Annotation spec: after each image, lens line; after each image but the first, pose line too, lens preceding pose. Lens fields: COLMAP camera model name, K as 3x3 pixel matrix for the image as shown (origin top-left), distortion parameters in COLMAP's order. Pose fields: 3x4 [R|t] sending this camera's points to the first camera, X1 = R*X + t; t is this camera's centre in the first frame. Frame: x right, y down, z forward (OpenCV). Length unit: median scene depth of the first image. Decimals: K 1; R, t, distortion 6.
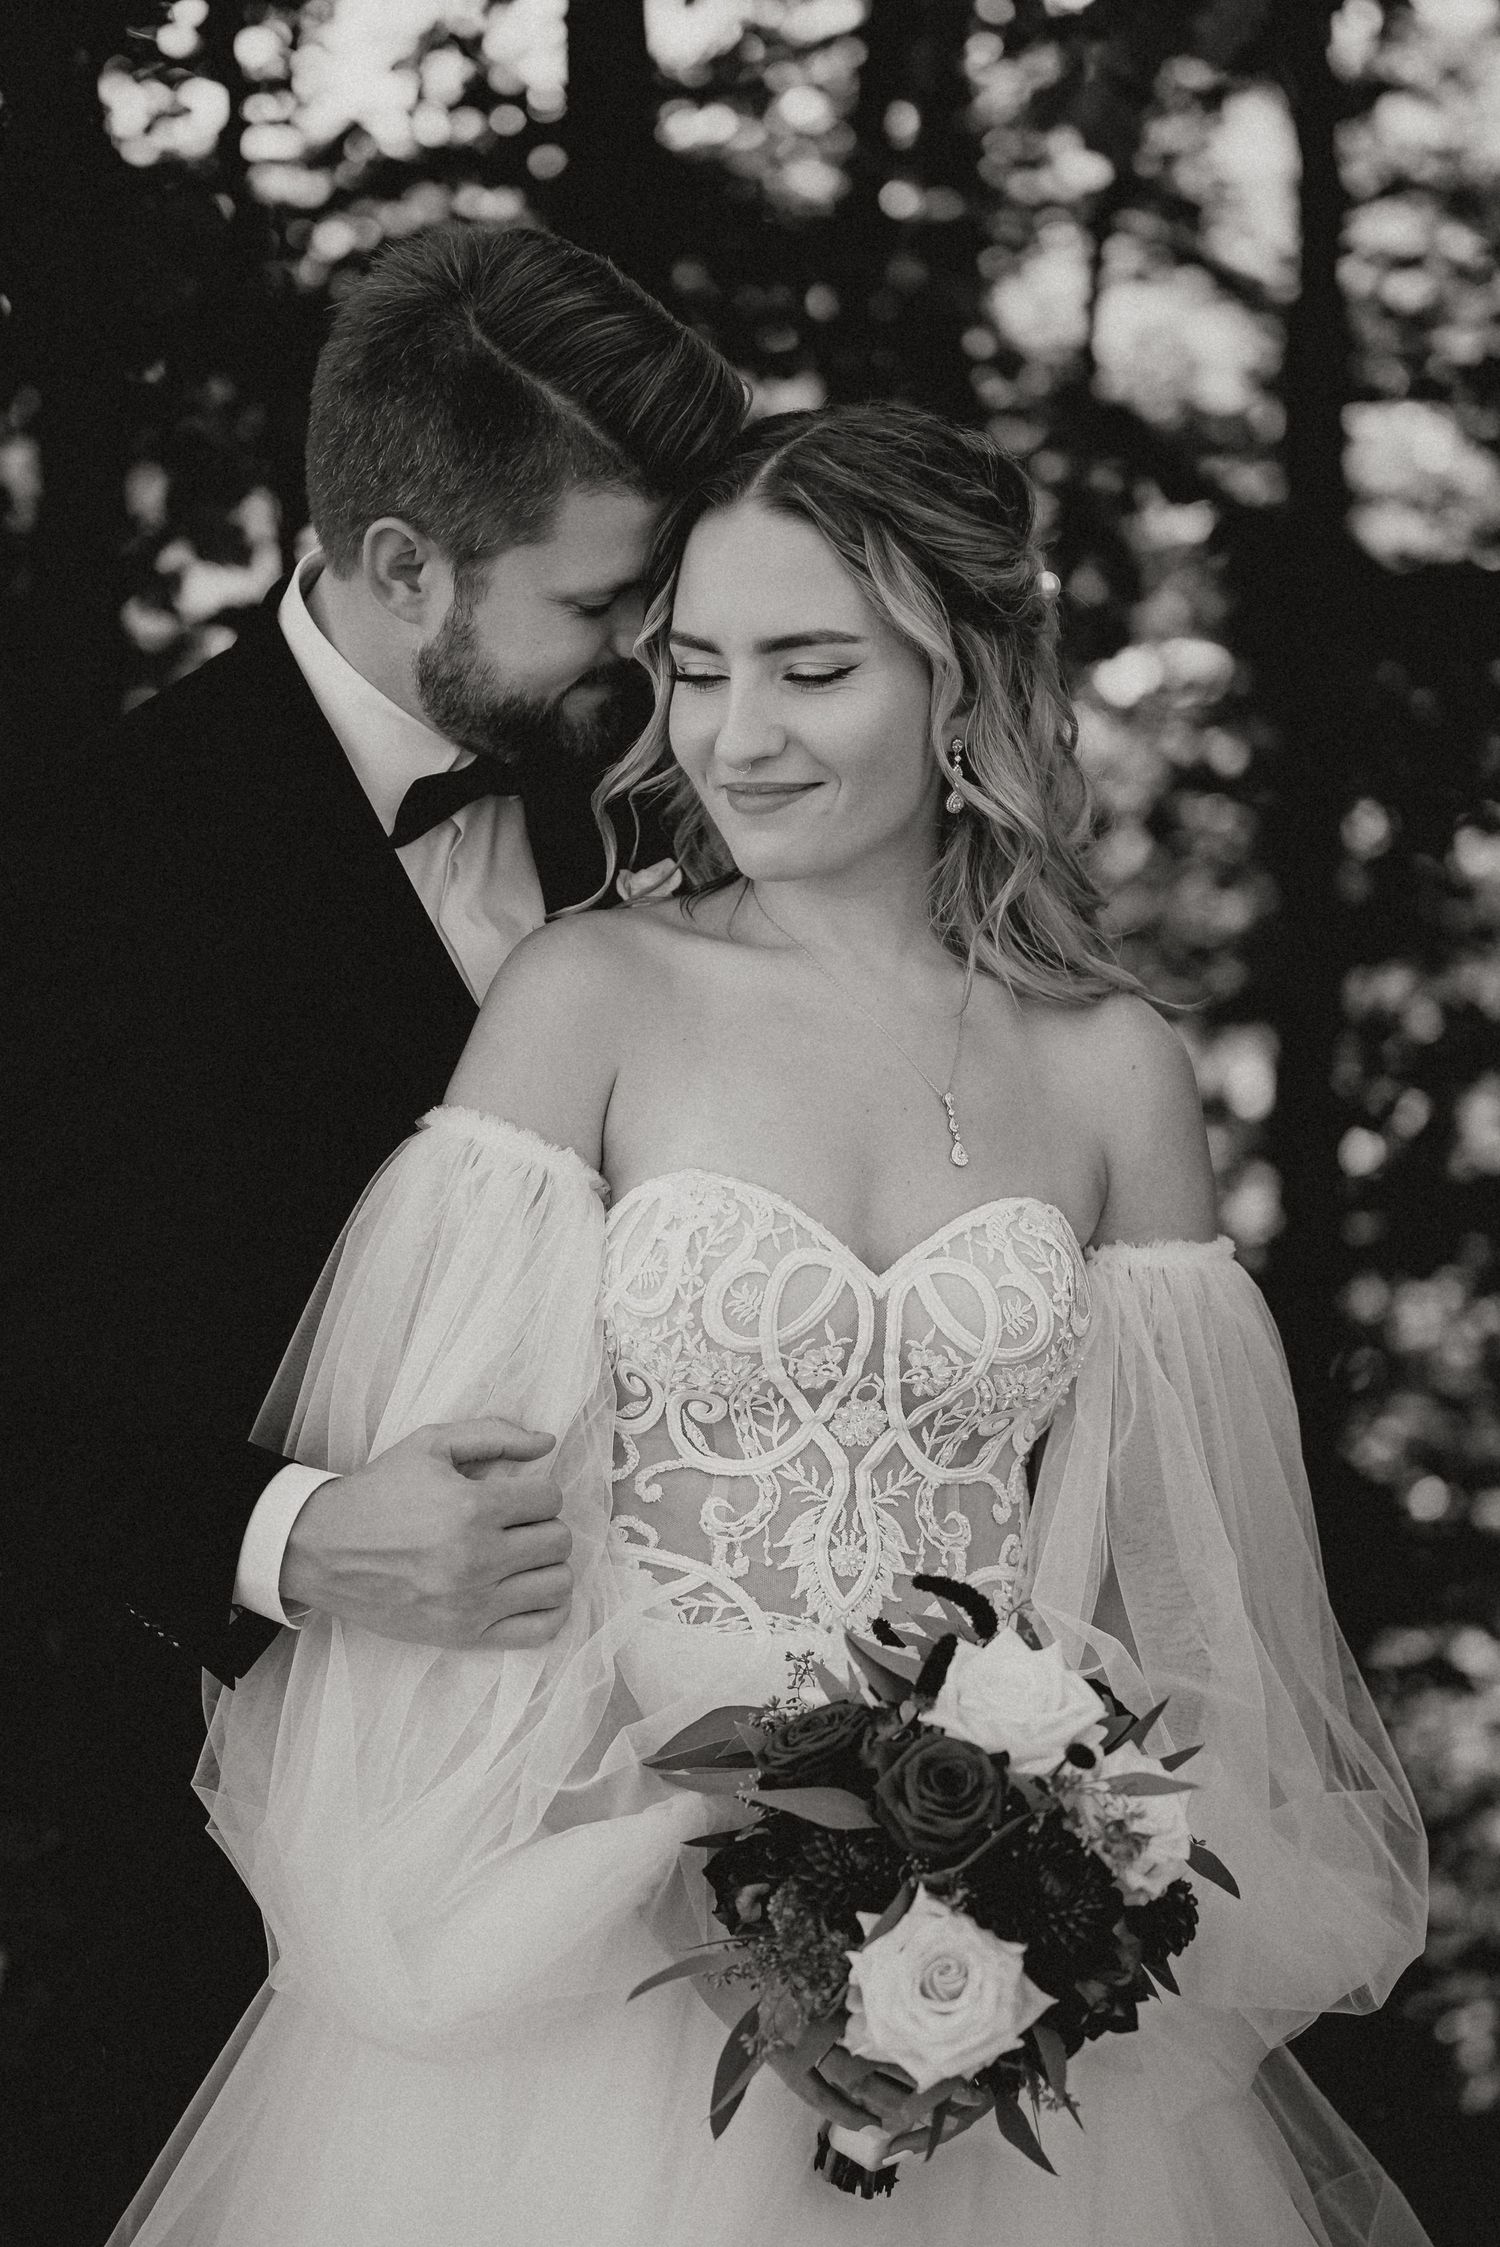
lens RADIAL K [[3704.2, 0, 750.6], [0, 3704.2, 1127.5], [0, 0, 1]] dist [0.114315, 0.000000]
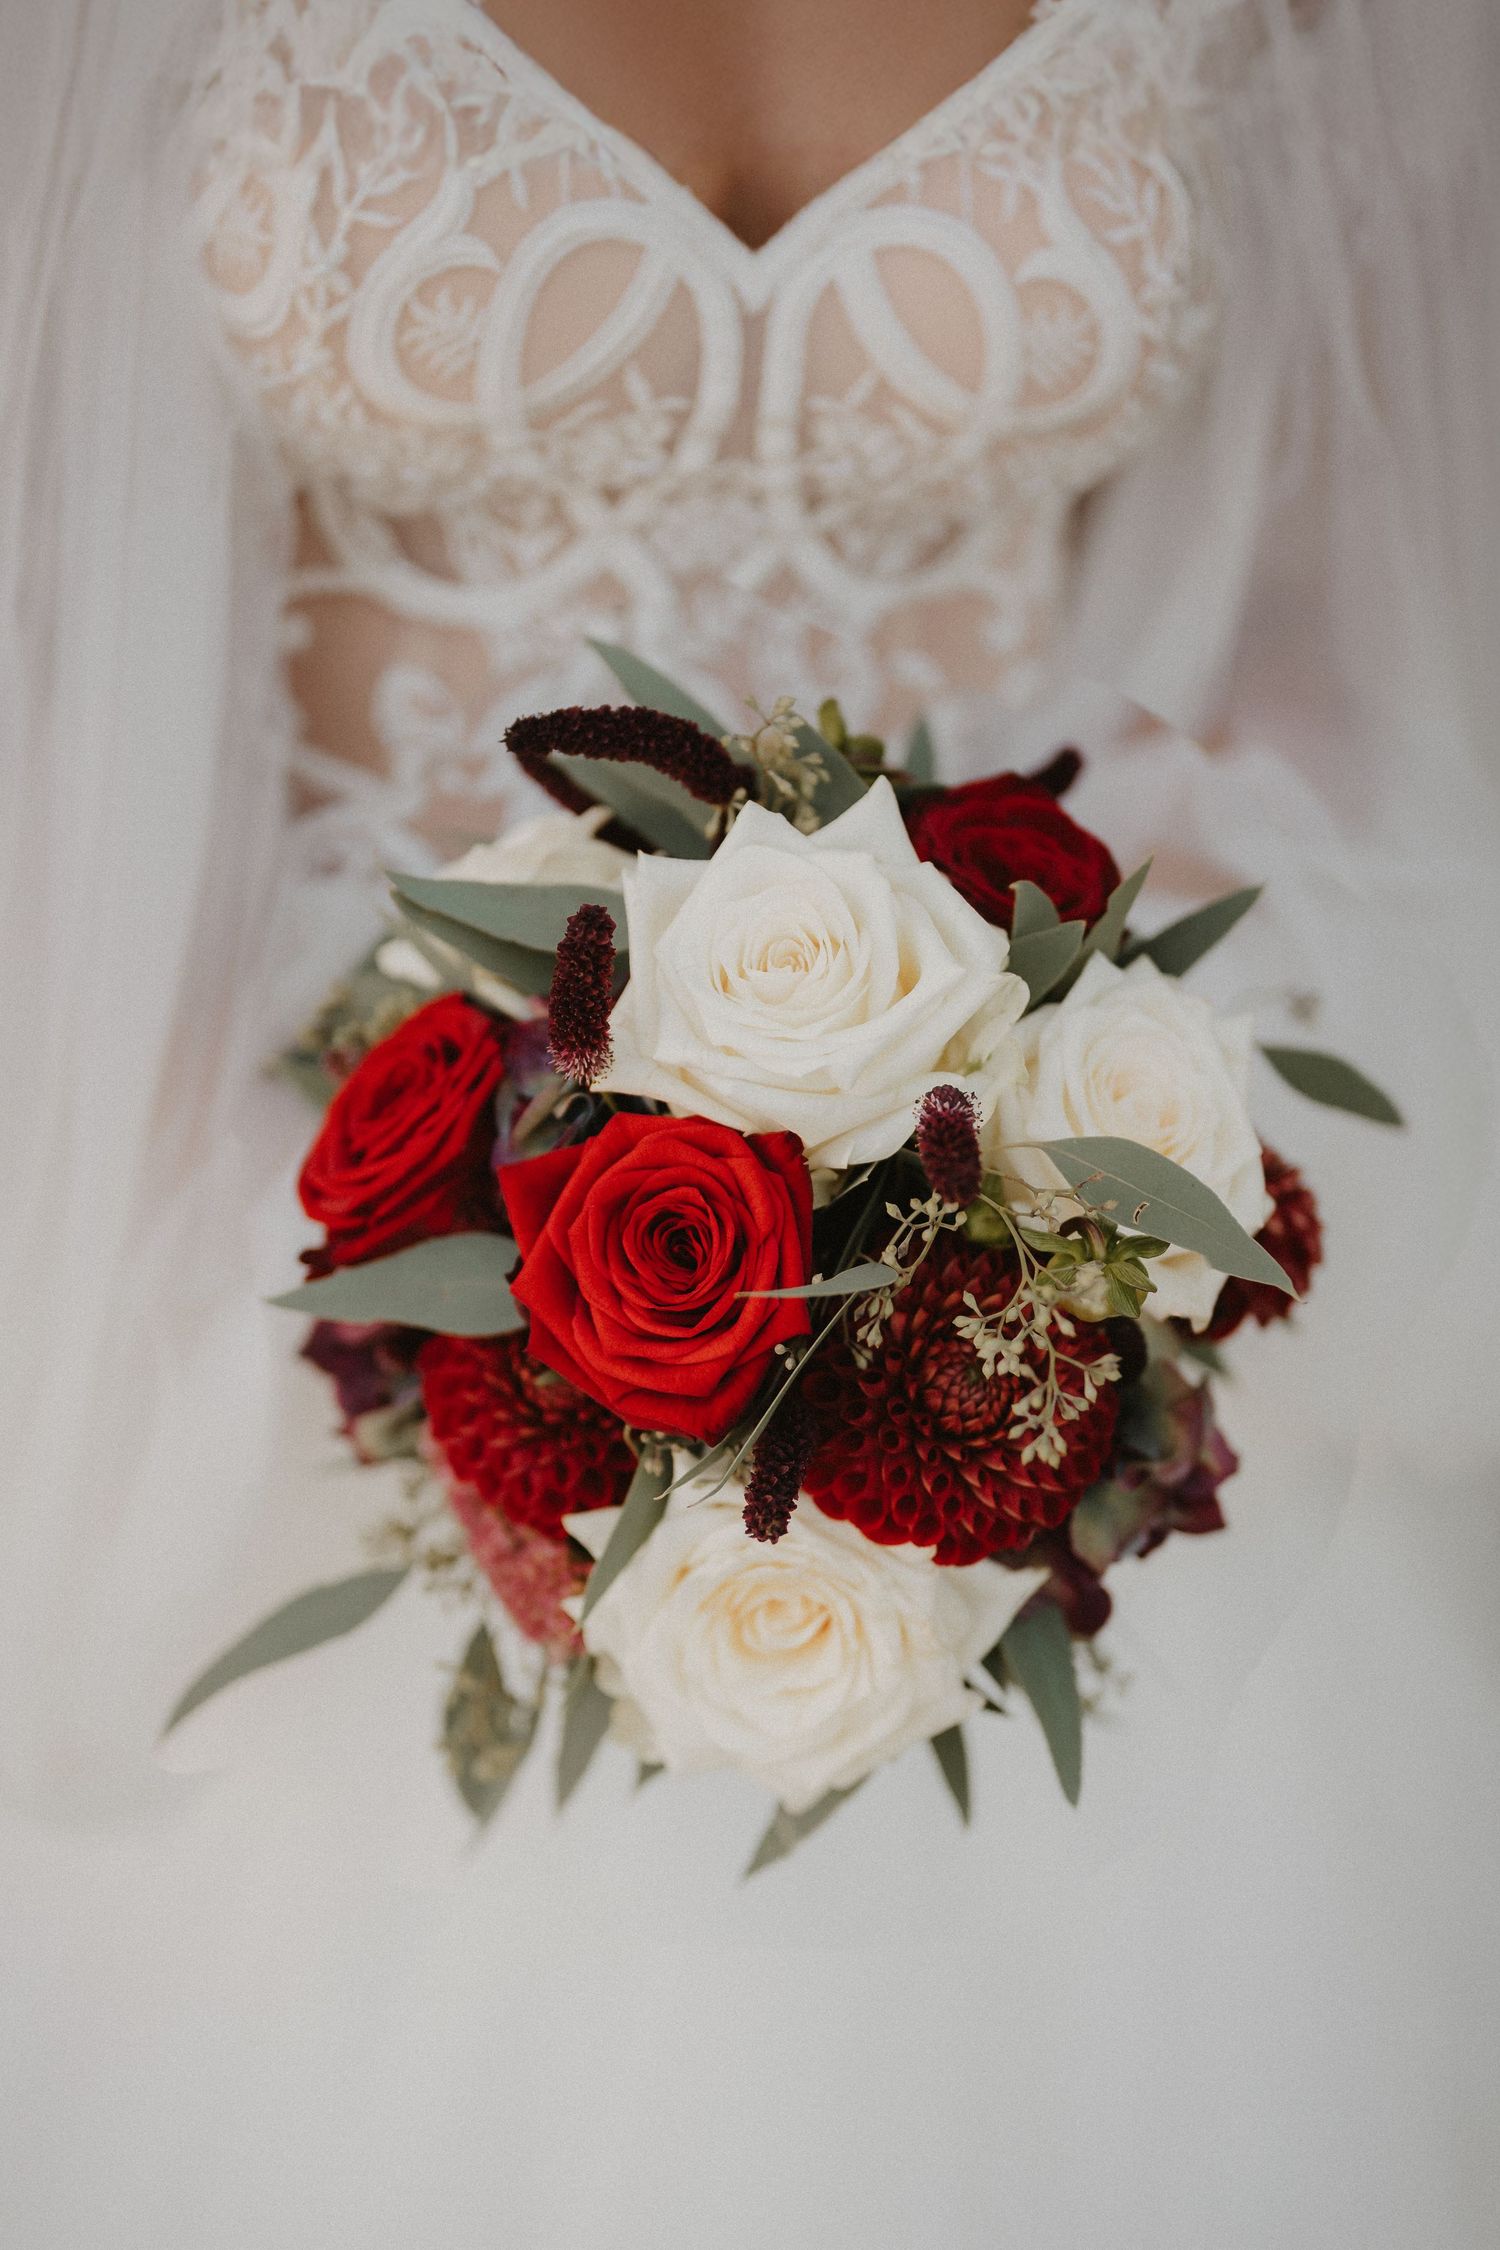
lens RADIAL K [[3709.2, 0, 746.8], [0, 3709.2, 1124.1], [0, 0, 1]] dist [0.114315, 0.000000]
pose [[0.998633, 0.050666, -0.012863, 0.044592], [-0.036456, 0.851397, 0.523253, -0.106167], [0.037463, -0.522068, 0.852080, 0.558893]]
